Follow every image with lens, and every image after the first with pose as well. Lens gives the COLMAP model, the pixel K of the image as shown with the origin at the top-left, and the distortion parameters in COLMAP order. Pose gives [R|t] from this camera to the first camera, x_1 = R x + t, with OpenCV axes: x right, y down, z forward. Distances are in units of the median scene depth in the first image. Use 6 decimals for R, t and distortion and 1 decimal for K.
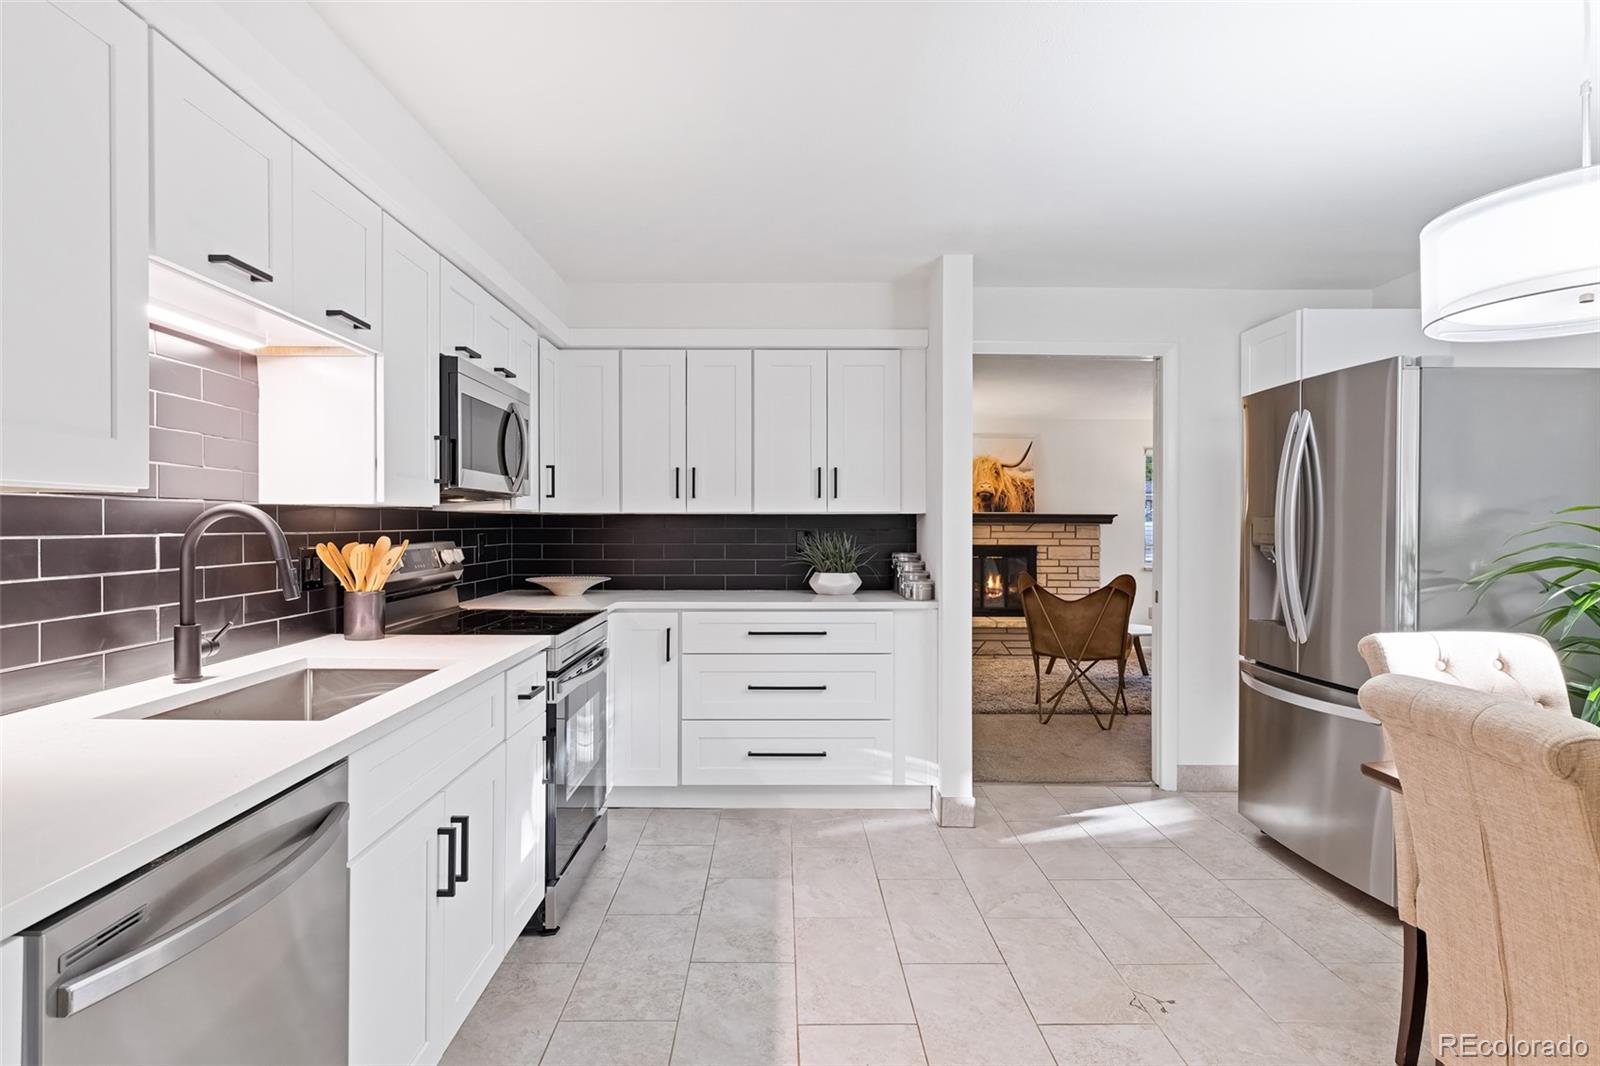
lens RADIAL K [[891.5, 0, 785.2], [0, 891.5, 529.4], [0, 0, 1]] dist [0.005233, -0.003256]
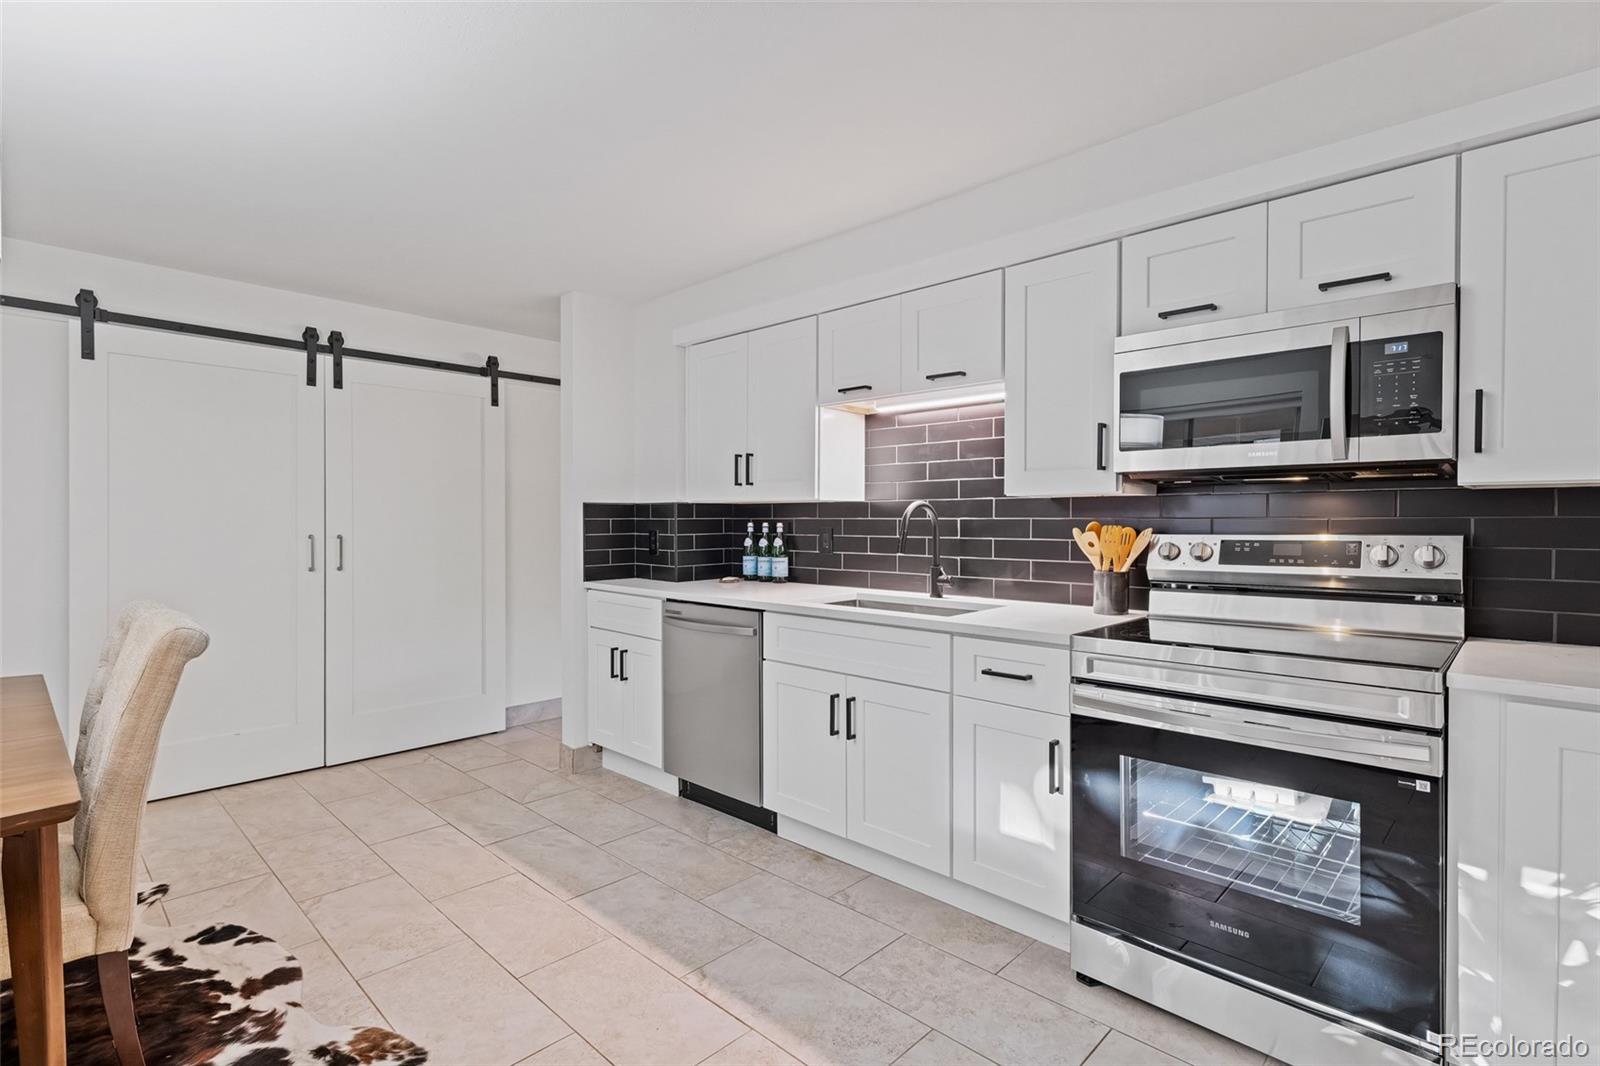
lens RADIAL K [[754.1, 0, 791.4], [0, 754.1, 532.7], [0, 0, 1]] dist [-0.003847, -0.001614]
pose [[-0.699459, 0.005671, -0.714650, 0.358424], [-0.009118, 0.999816, 0.016858, 0.006467], [0.714614, 0.018307, -0.699279, 1.018374]]
